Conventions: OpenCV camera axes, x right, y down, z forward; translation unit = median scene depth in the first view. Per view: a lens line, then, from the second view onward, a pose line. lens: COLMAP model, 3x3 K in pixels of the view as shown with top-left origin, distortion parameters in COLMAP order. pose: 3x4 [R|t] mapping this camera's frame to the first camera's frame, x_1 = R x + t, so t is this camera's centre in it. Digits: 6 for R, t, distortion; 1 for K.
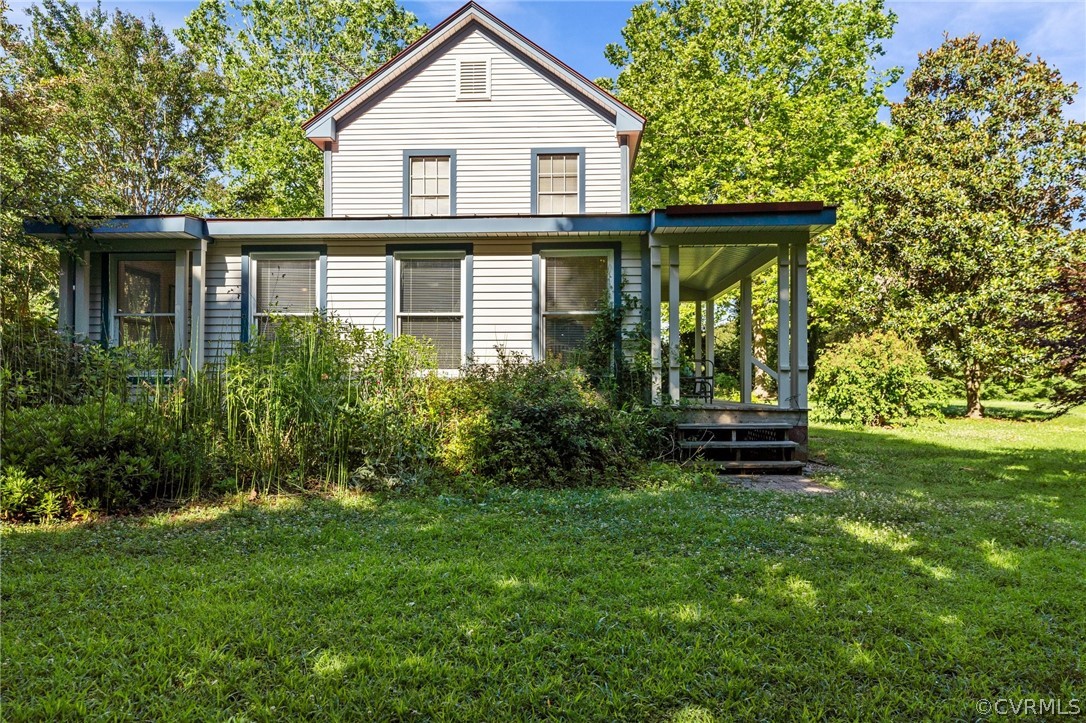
lens RADIAL K [[754.1, 0, 537.3], [0, 754.1, 378.9], [0, 0, 1]] dist [0.028044, 0.000447]
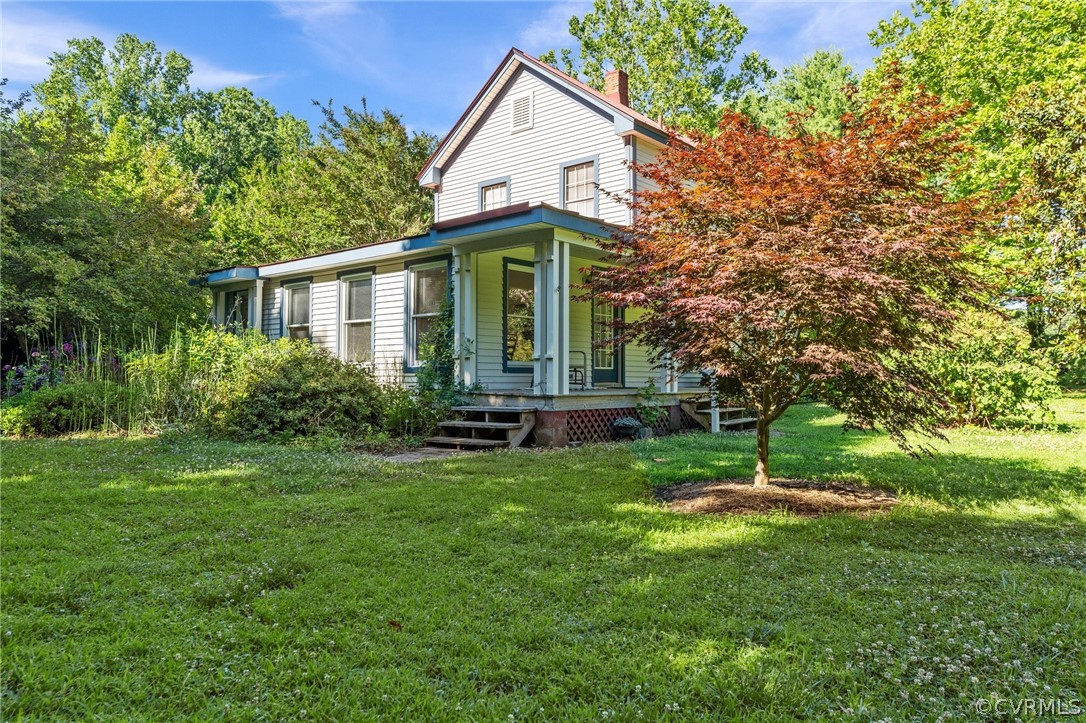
lens RADIAL K [[754.1, 0, 547.9], [0, 754.1, 366.7], [0, 0, 1]] dist [0.028044, 0.000447]
pose [[0.792902, -0.010635, -0.609256, 0.663856], [0.006423, 0.999938, -0.009095, 0.006430], [0.609315, 0.003298, 0.792921, 0.102604]]
